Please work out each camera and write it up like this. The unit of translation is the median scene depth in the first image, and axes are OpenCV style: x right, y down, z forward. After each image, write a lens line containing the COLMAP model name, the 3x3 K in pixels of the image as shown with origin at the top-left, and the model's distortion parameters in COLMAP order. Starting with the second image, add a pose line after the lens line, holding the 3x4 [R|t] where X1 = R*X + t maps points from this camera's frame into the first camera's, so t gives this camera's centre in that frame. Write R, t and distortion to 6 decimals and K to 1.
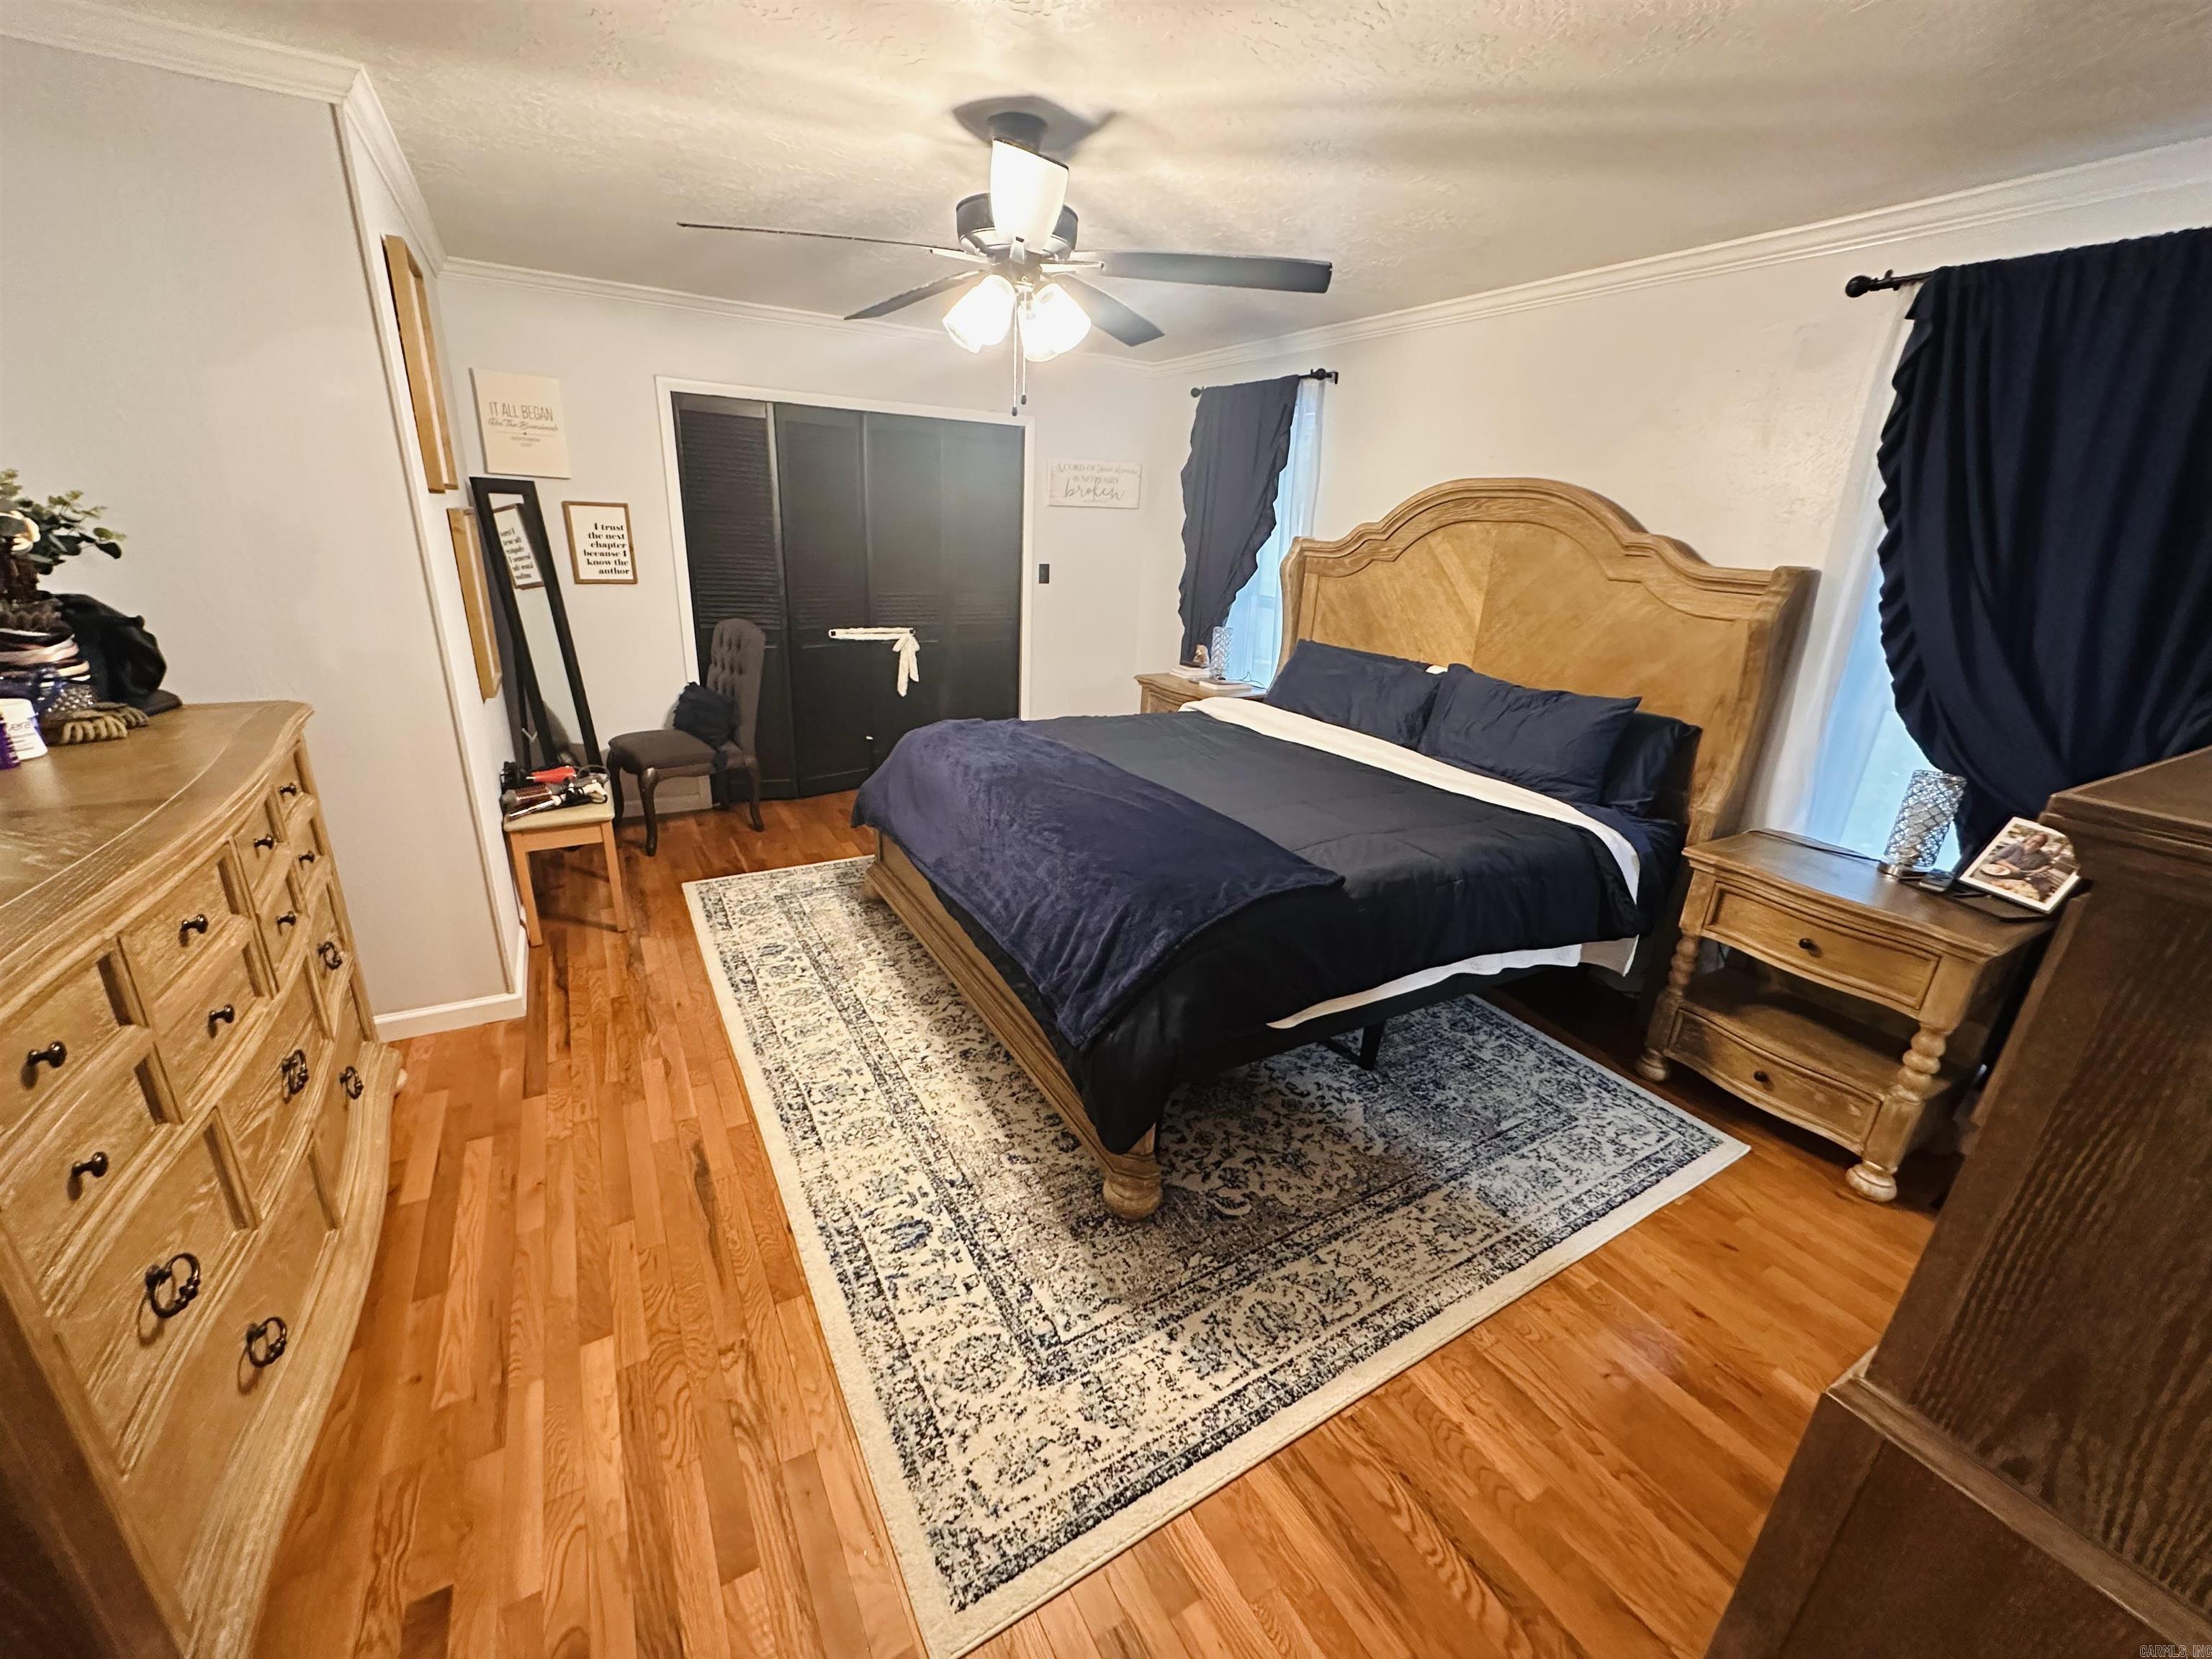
lens RADIAL K [[880.8, 0, 1108.8], [0, 880.8, 828.2], [0, 0, 1]] dist [-0.000144, -0.000309]
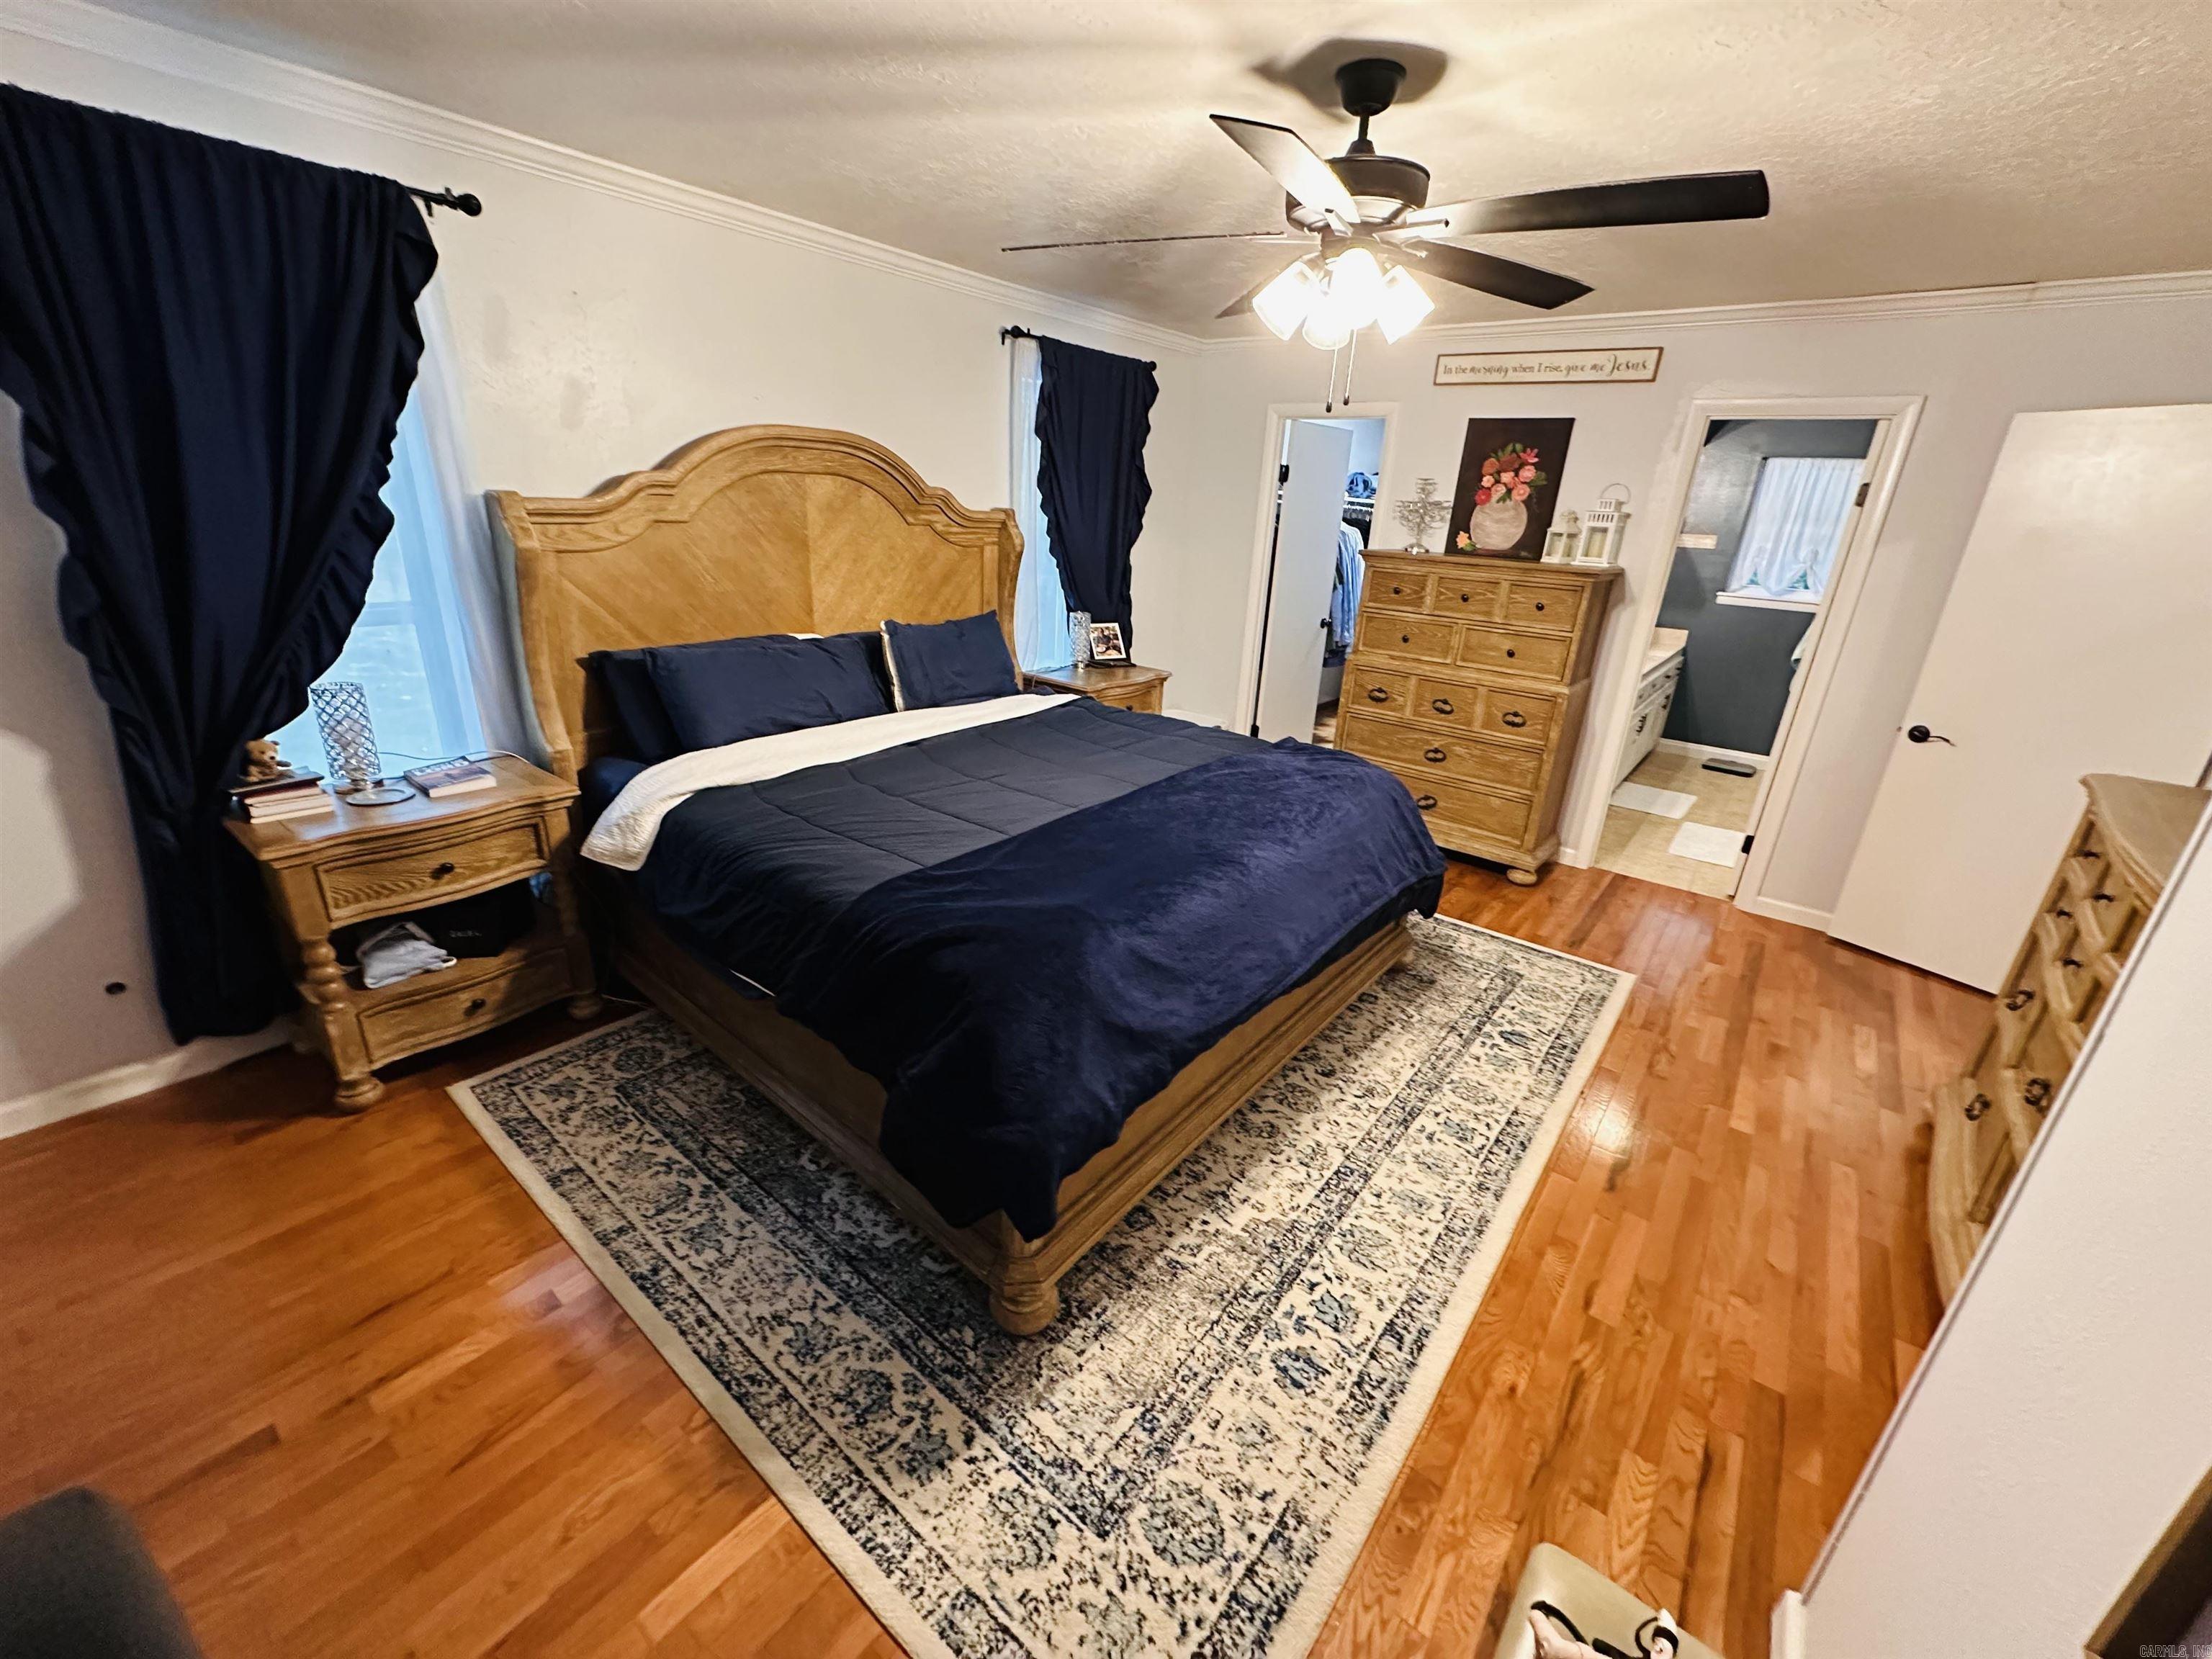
lens RADIAL K [[880.8, 0, 1113.7], [0, 880.8, 829.6], [0, 0, 1]] dist [-0.000144, -0.000309]
pose [[-0.356221, -0.384374, 0.851682, -0.806057], [0.249437, 0.839280, 0.483105, -0.503452], [-0.900493, 0.384534, -0.203092, 1.304967]]
